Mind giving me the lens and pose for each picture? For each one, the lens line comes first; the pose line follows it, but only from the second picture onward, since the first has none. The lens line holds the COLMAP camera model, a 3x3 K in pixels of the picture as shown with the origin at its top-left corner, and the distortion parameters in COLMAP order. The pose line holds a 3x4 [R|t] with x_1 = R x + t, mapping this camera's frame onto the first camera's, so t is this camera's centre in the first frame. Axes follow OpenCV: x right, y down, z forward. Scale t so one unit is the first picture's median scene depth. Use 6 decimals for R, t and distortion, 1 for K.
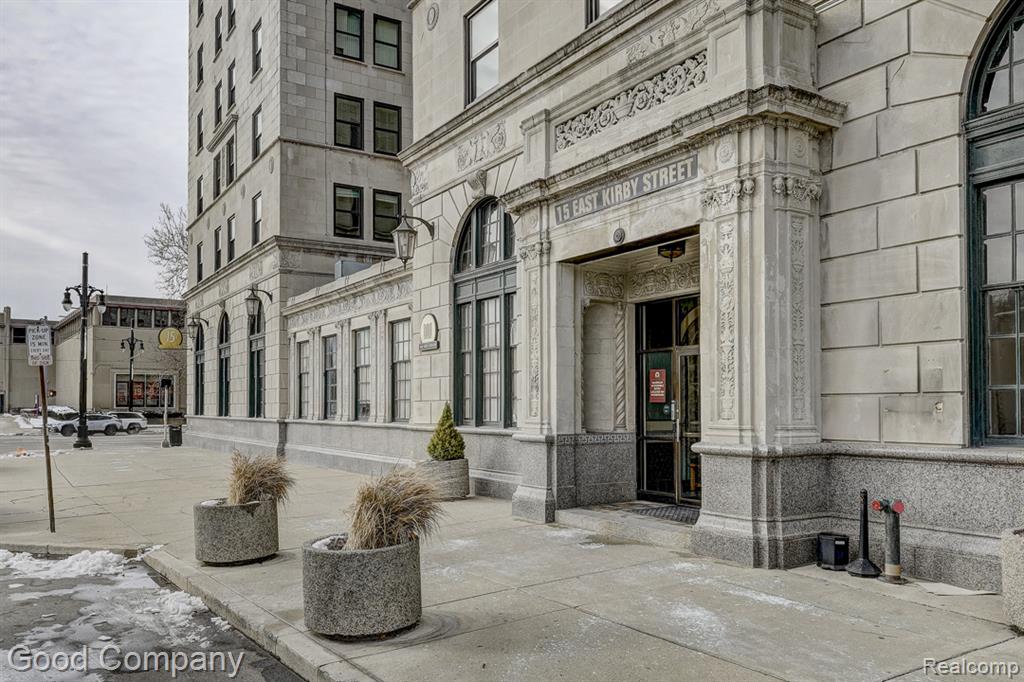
lens RADIAL K [[777.2, 0, 511.9], [0, 777.2, 392.6], [0, 0, 1]] dist [0.001036, 0.000361]
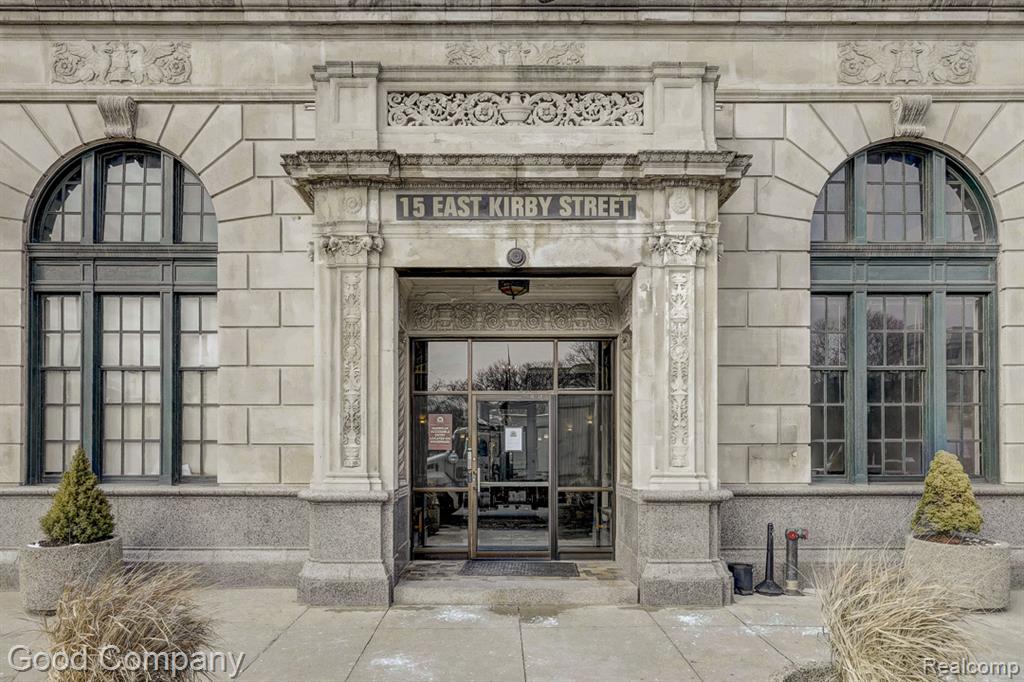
lens RADIAL K [[617.4, 0, 512.0], [0, 617.4, 448.8], [0, 0, 1]] dist [0.001258, 0.001378]
pose [[0.541464, 0.009877, 0.840666, -0.455421], [-0.016092, 0.999870, -0.001382, 0.013526], [-0.840570, -0.012780, 0.541552, 0.652011]]
